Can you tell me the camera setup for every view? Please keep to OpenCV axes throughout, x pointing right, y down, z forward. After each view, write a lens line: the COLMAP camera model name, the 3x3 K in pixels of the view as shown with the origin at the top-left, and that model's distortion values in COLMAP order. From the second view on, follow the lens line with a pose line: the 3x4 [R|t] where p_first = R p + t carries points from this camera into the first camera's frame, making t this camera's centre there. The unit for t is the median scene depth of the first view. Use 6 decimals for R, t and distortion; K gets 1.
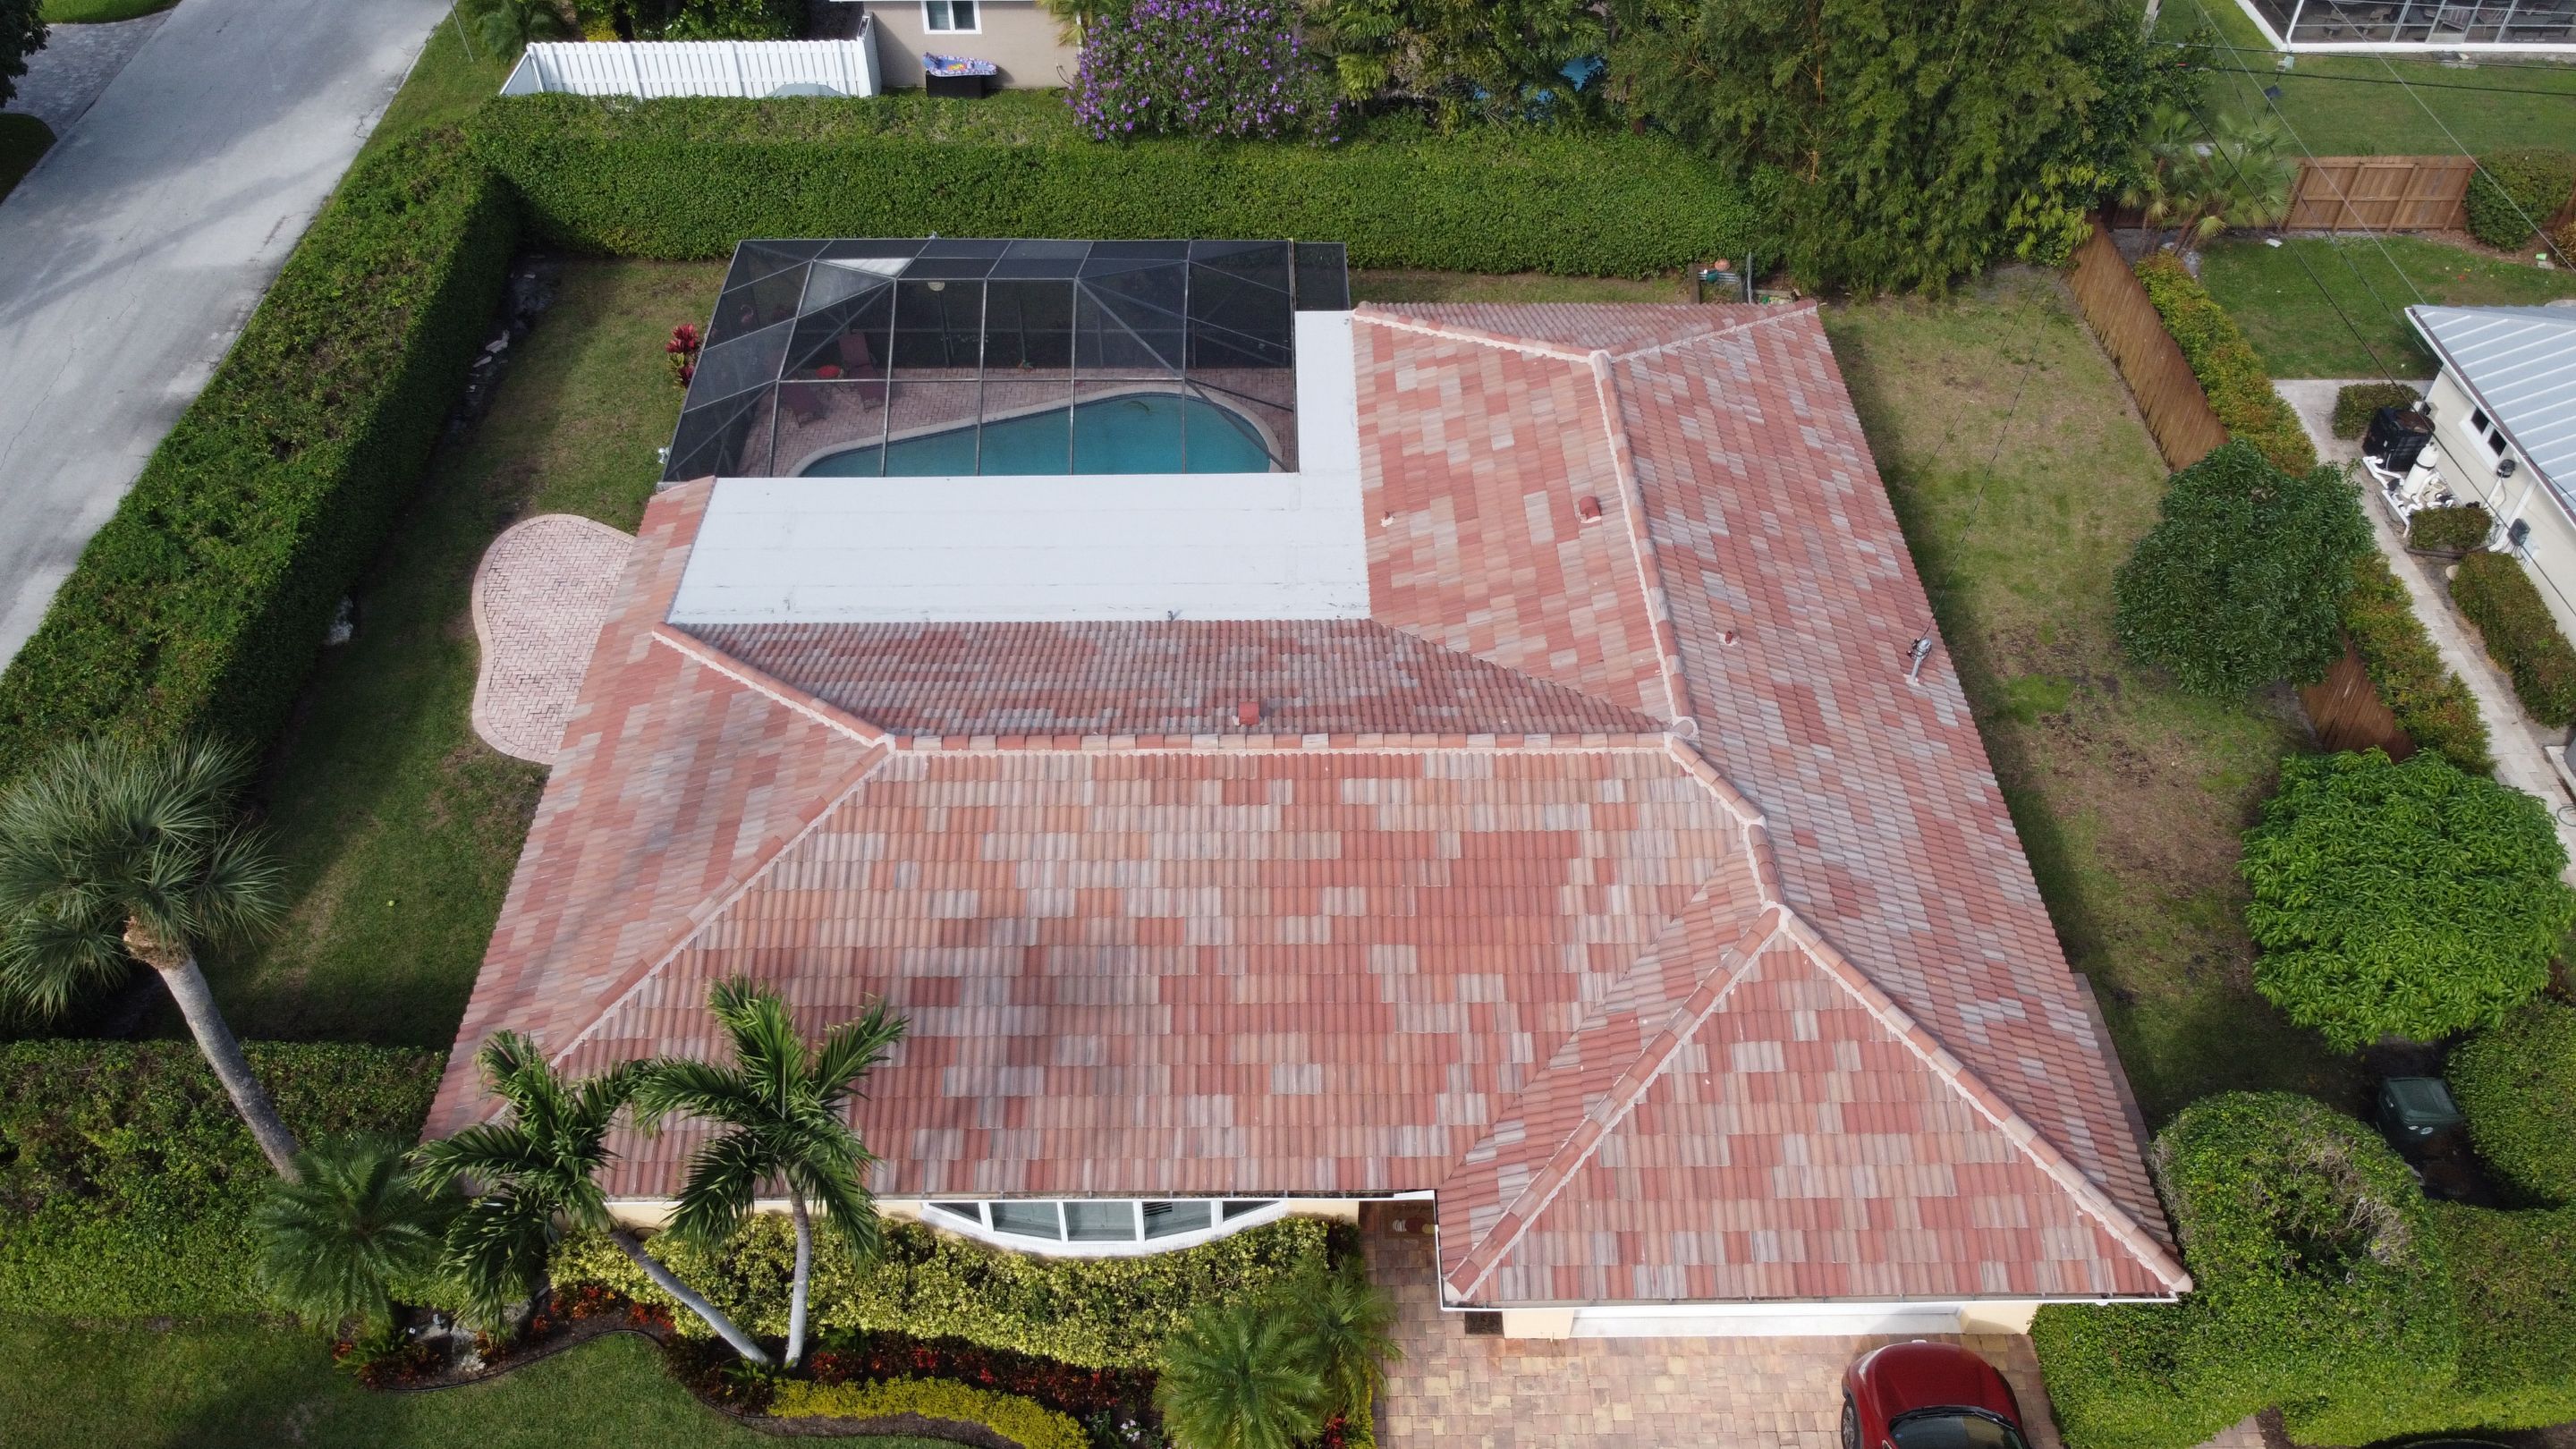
lens RADIAL K [[1960.2, 0, 1279.3], [0, 1960.2, 698.8], [0, 0, 1]] dist [0.002810, 0.001150]
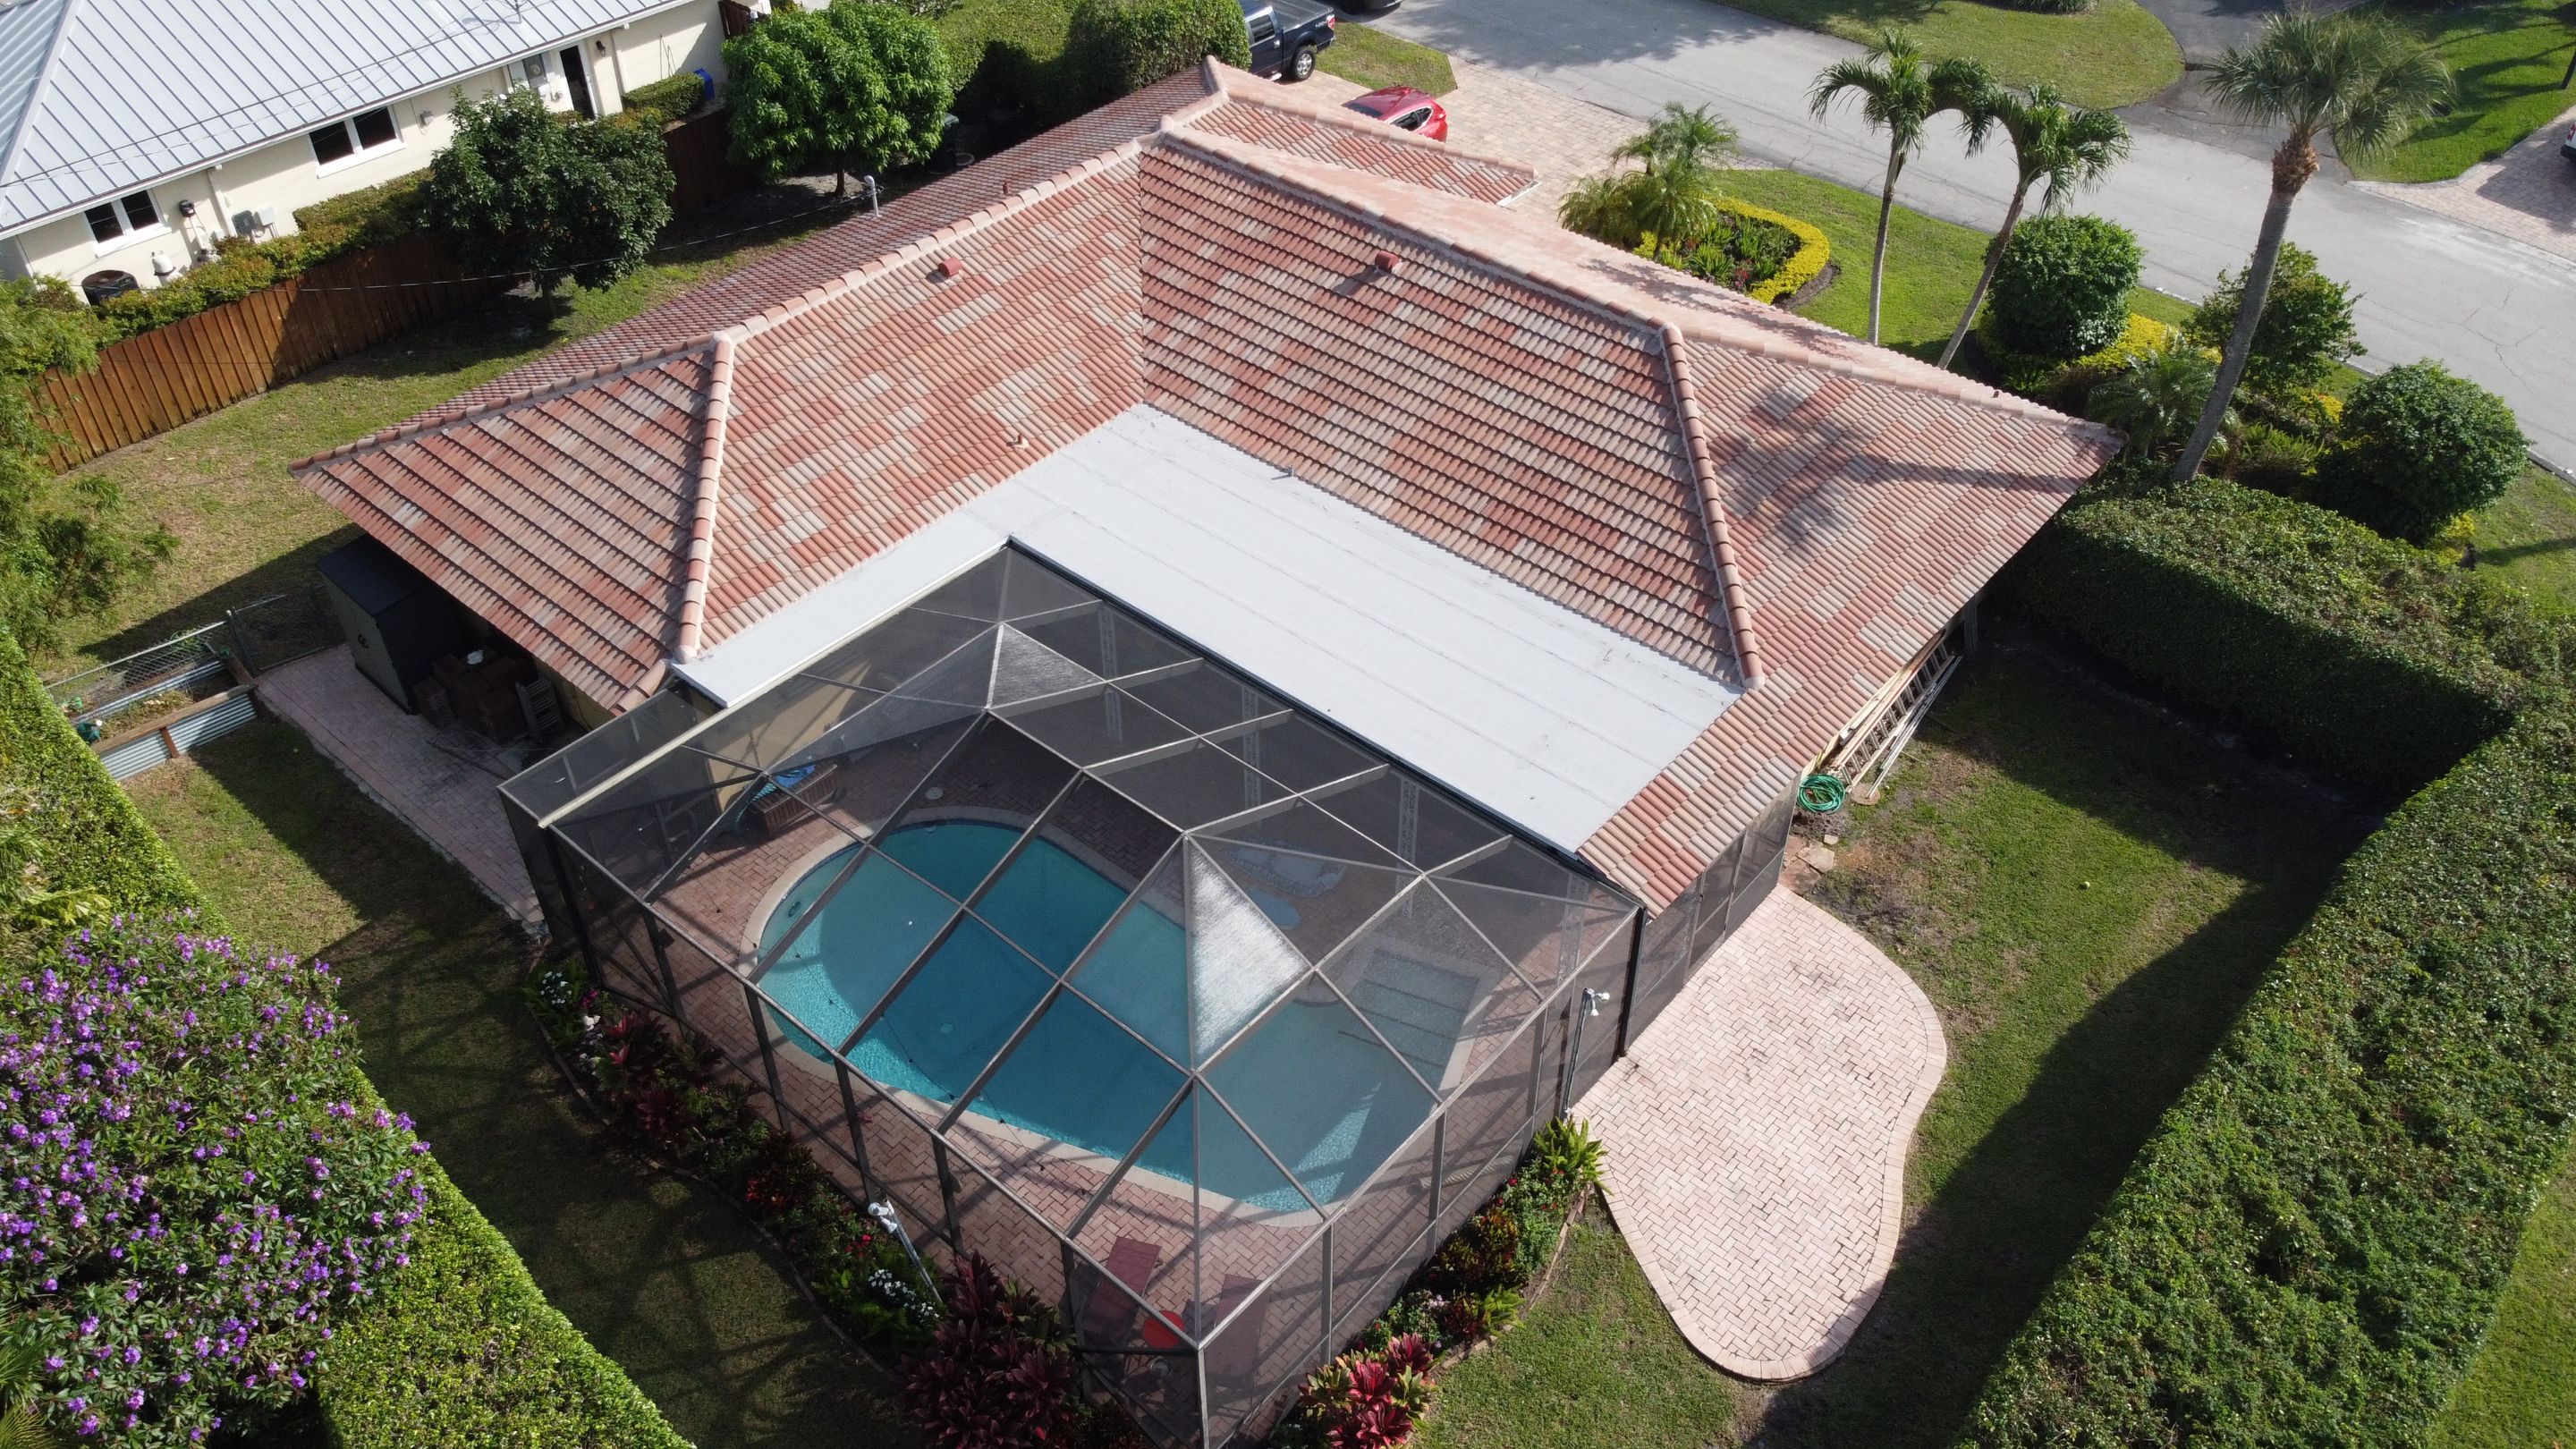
lens RADIAL K [[1960.2, 0, 1279.3], [0, 1960.2, 698.8], [0, 0, 1]] dist [0.002810, 0.001150]
pose [[-0.745021, -0.436225, 0.504630, -0.560134], [0.460060, 0.211753, 0.862268, -0.812110], [-0.482999, 0.874568, 0.042929, 1.006669]]
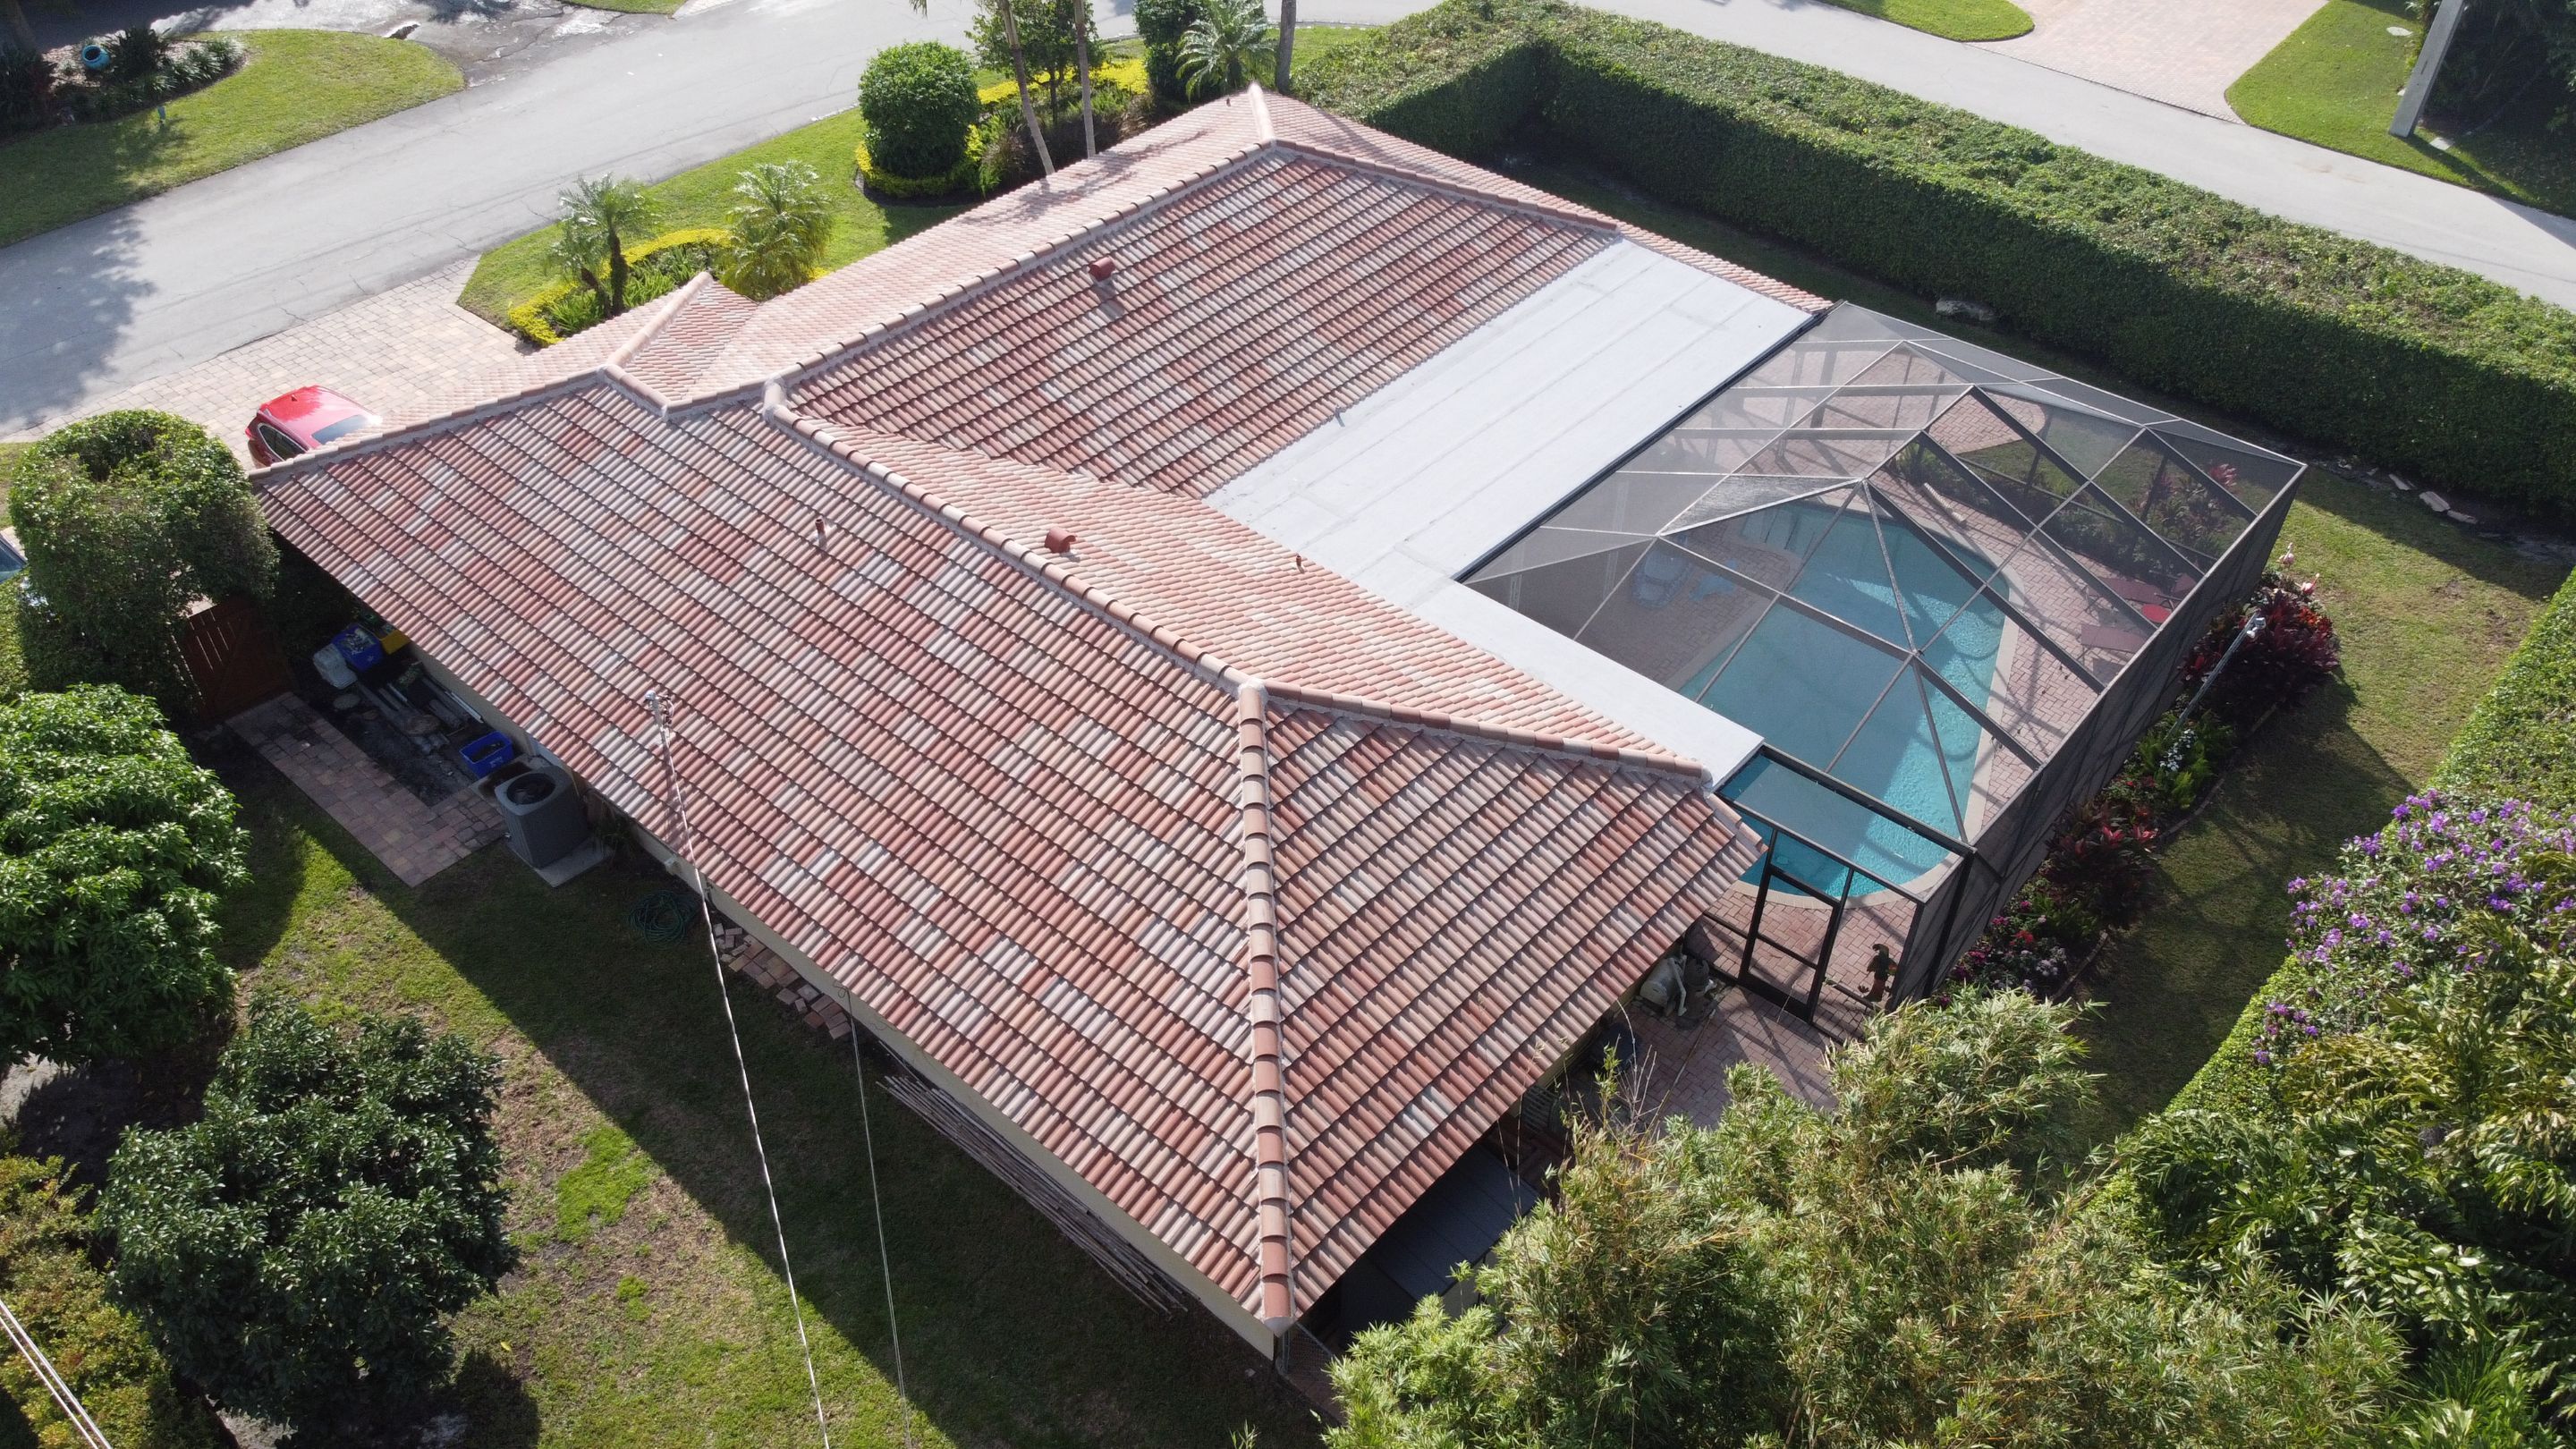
lens RADIAL K [[1960.2, 0, 1279.3], [0, 1960.2, 698.8], [0, 0, 1]] dist [0.002810, 0.001150]
pose [[-0.674710, 0.473077, -0.566537, 0.561467], [-0.517184, 0.244596, 0.820179, -0.760421], [0.526581, 0.846387, 0.079637, 0.977165]]
